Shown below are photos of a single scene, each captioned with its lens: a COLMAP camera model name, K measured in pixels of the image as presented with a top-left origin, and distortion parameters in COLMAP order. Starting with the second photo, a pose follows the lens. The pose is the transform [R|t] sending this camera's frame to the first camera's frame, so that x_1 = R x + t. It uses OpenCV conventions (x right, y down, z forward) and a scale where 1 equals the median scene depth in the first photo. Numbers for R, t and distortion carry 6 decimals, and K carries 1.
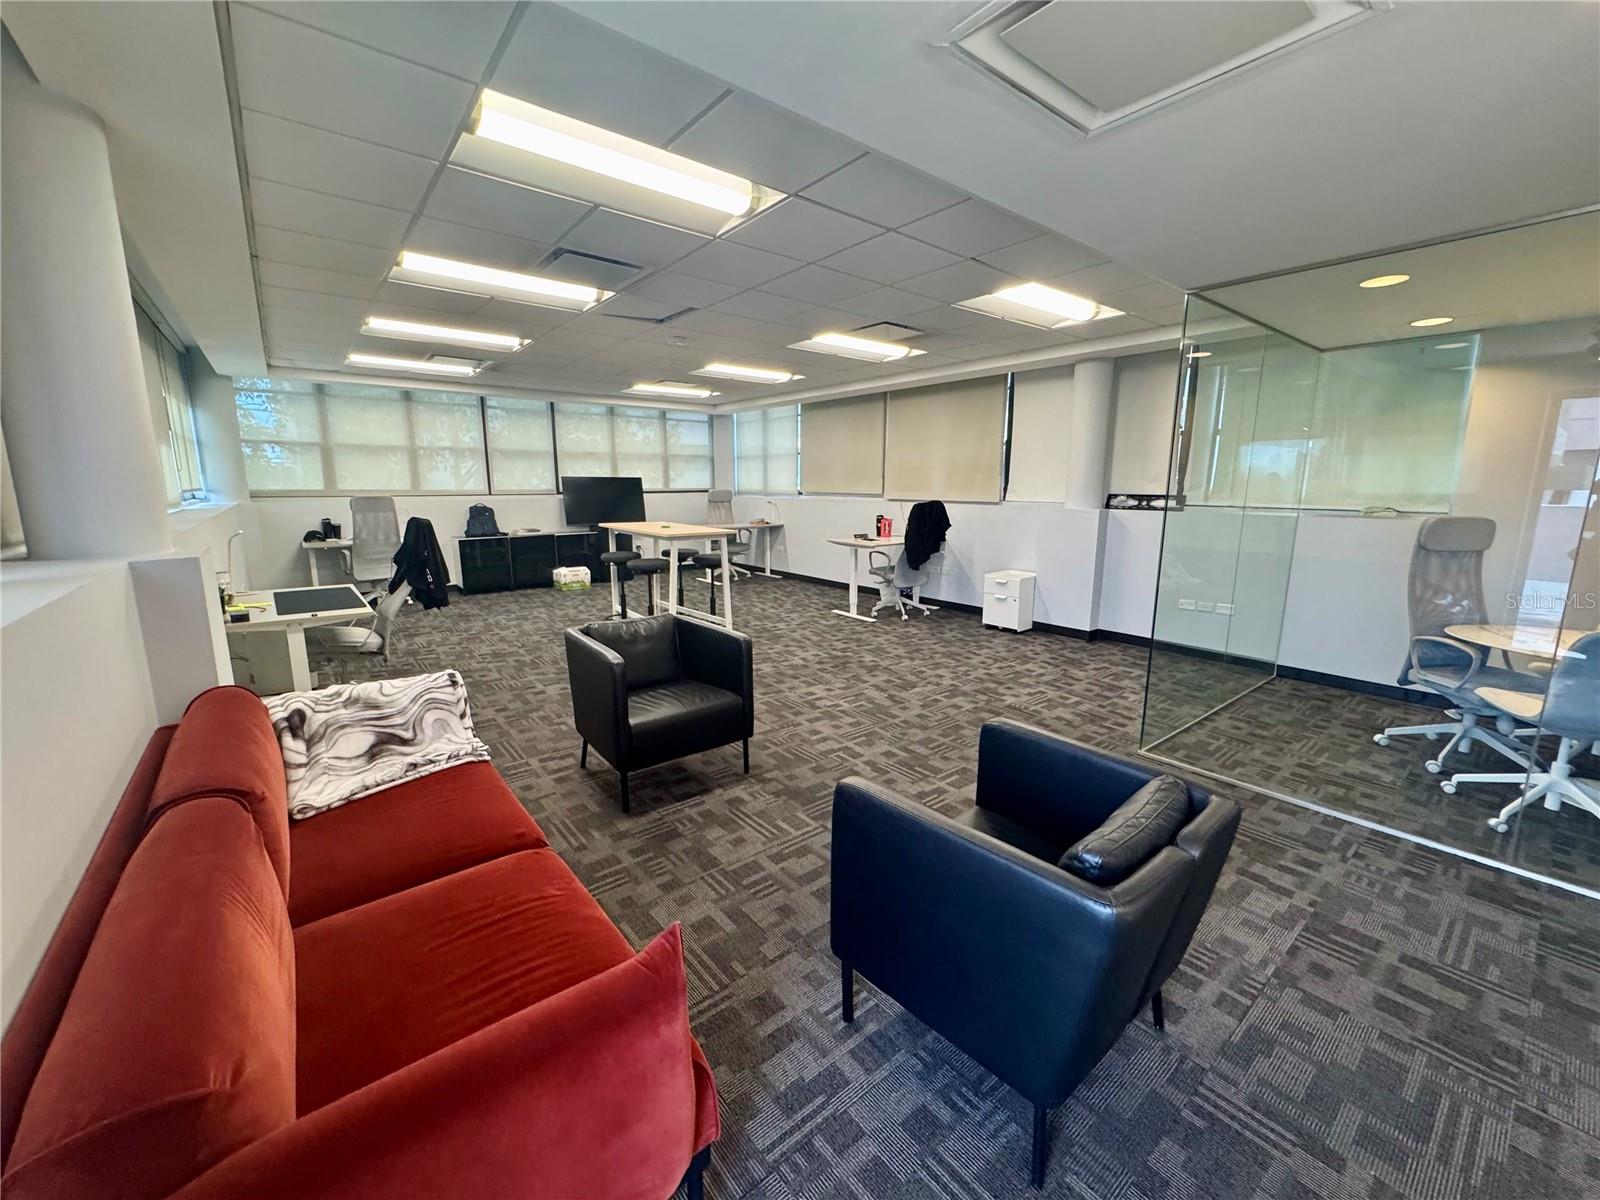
lens RADIAL K [[637.9, 0, 800.5], [0, 637.9, 603.6], [0, 0, 1]] dist [-0.001632, 0.000450]
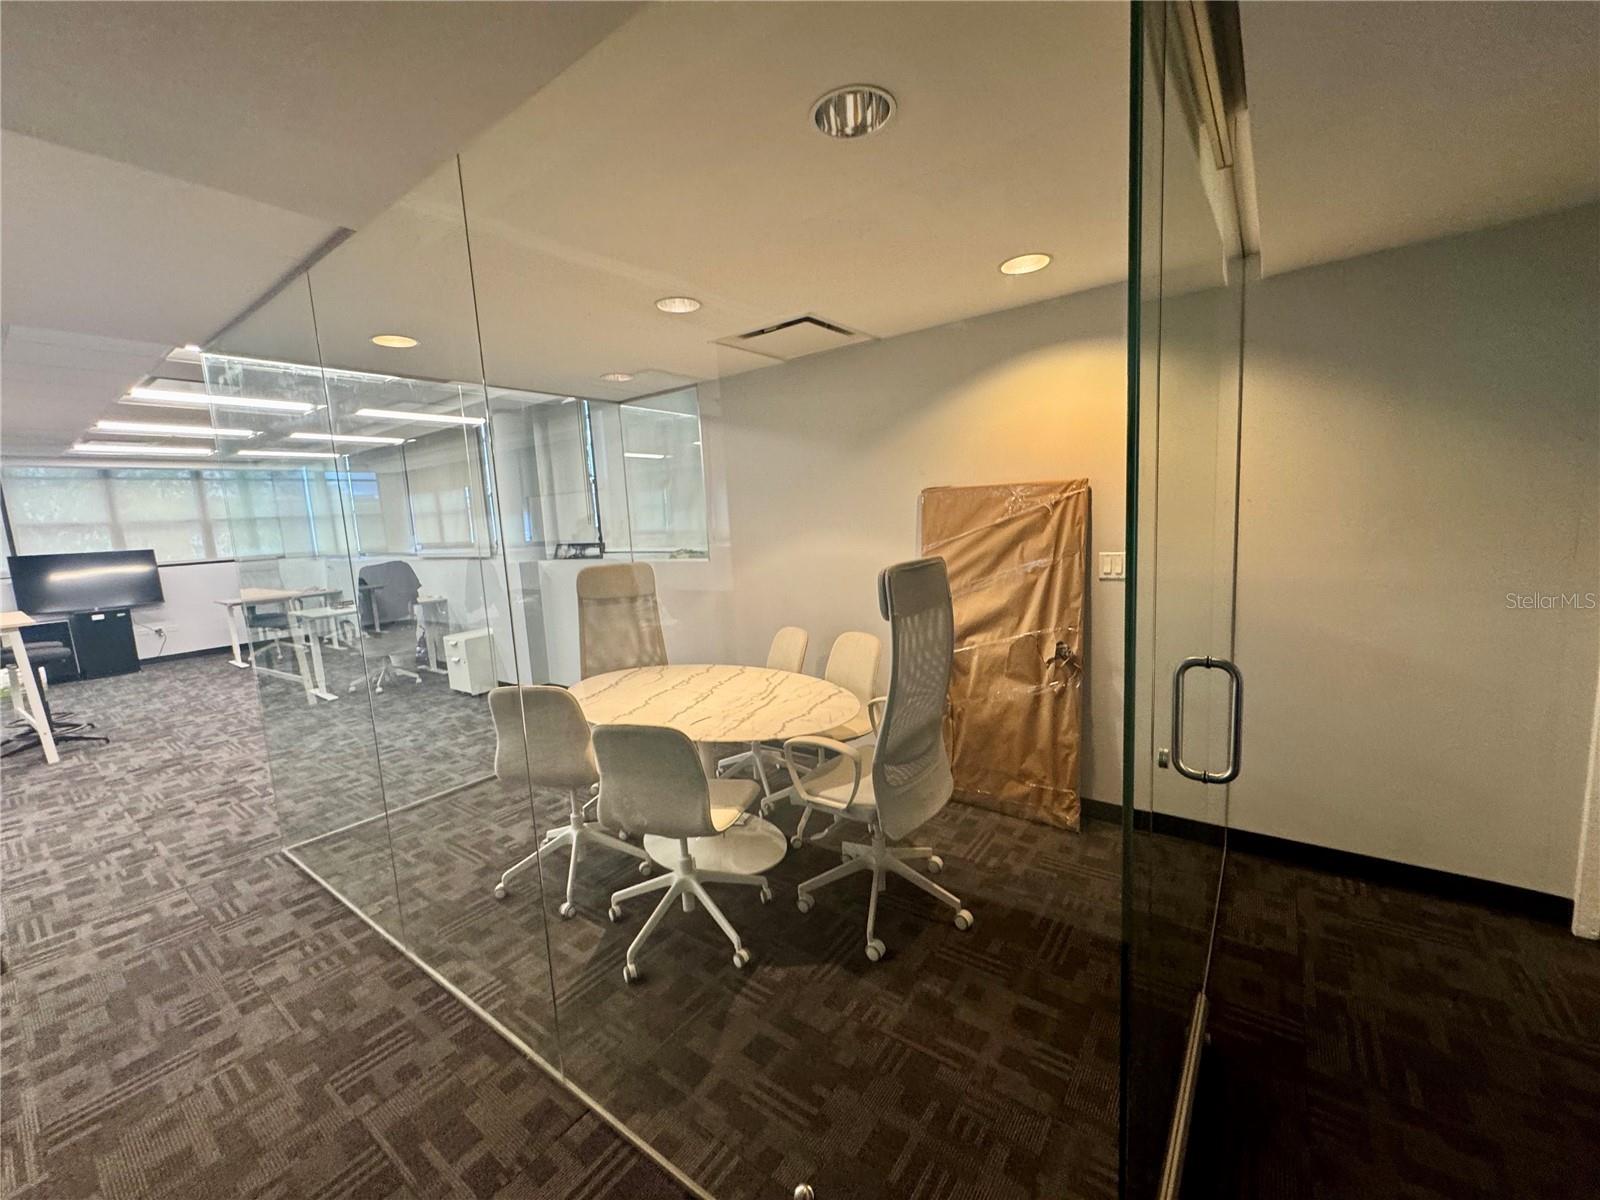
lens RADIAL K [[637.9, 0, 798.6], [0, 637.9, 600.3], [0, 0, 1]] dist [-0.001632, 0.000450]
pose [[0.967144, -0.088223, 0.238433, 0.557202], [0.103267, 0.993328, -0.051335, 0.002841], [-0.232313, 0.074271, 0.969801, -0.029797]]
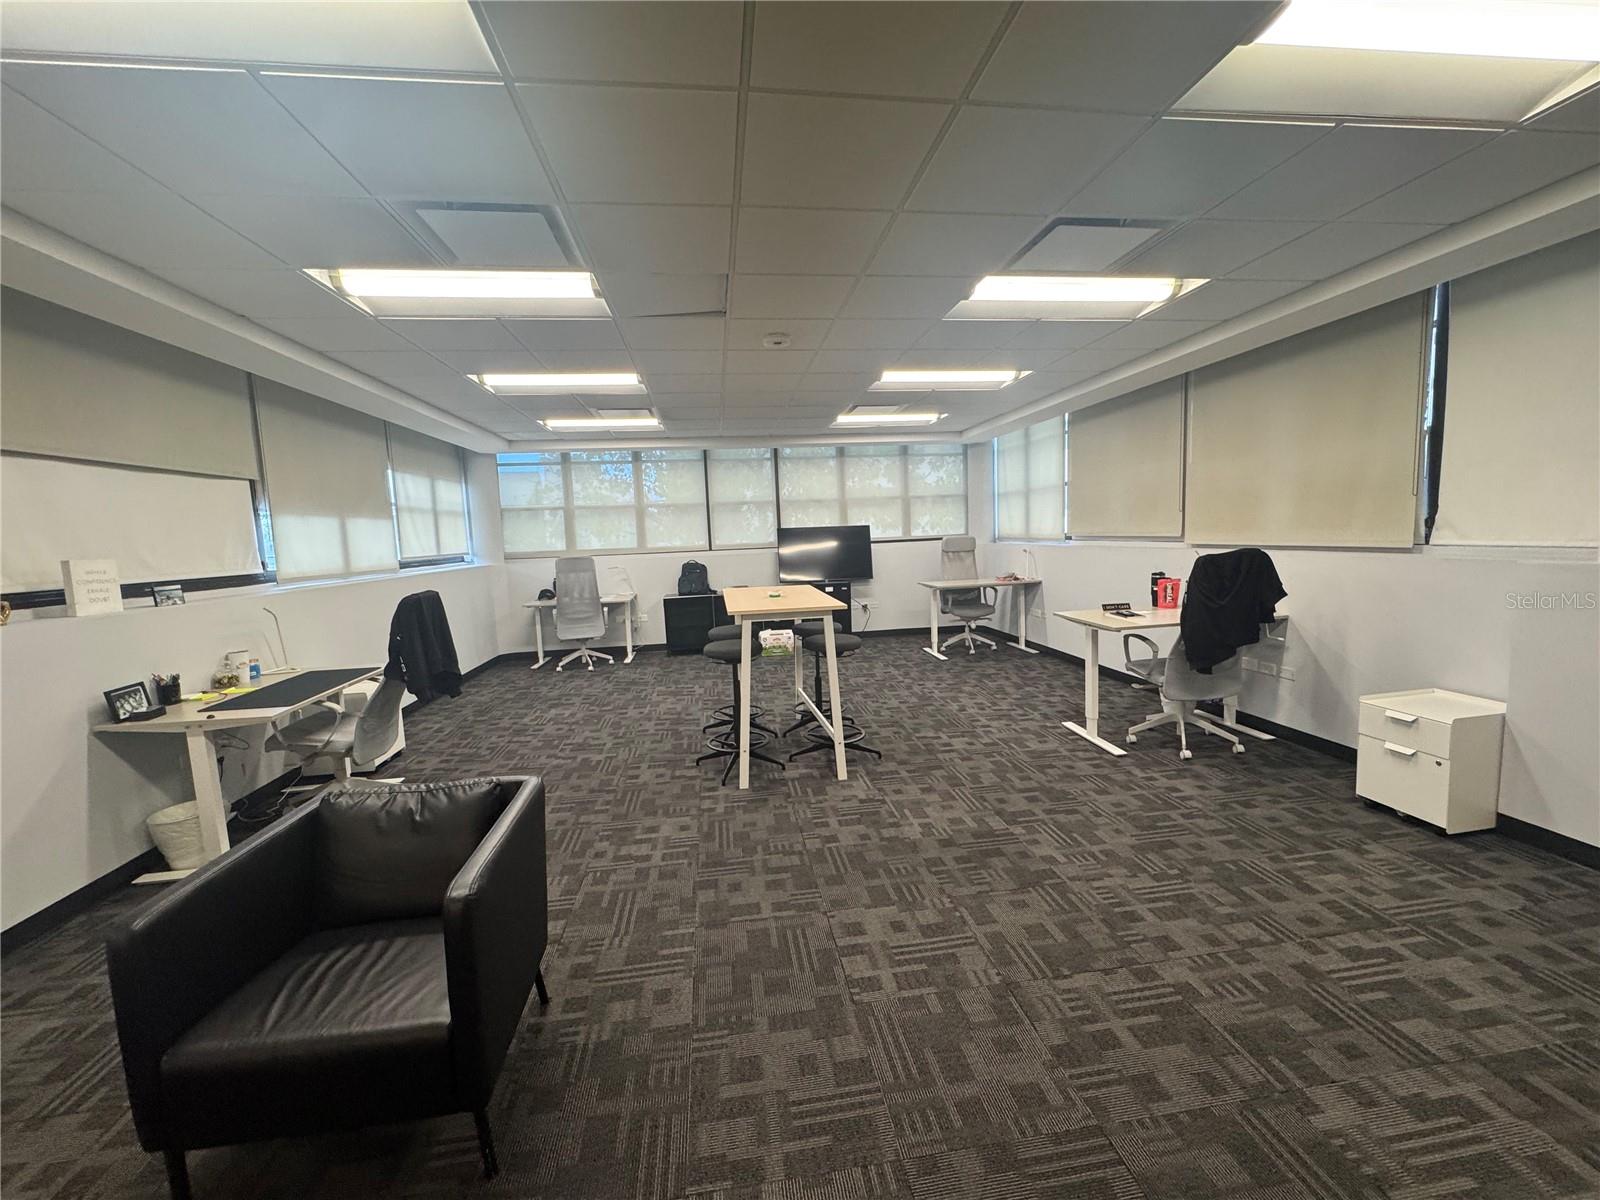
lens RADIAL K [[637.9, 0, 802.6], [0, 637.9, 599.8], [0, 0, 1]] dist [-0.001632, 0.000450]
pose [[0.857961, 0.017861, -0.513404, 0.166451], [-0.054866, 0.996865, -0.057007, -0.066569], [0.510777, 0.077079, 0.856251, 0.344169]]
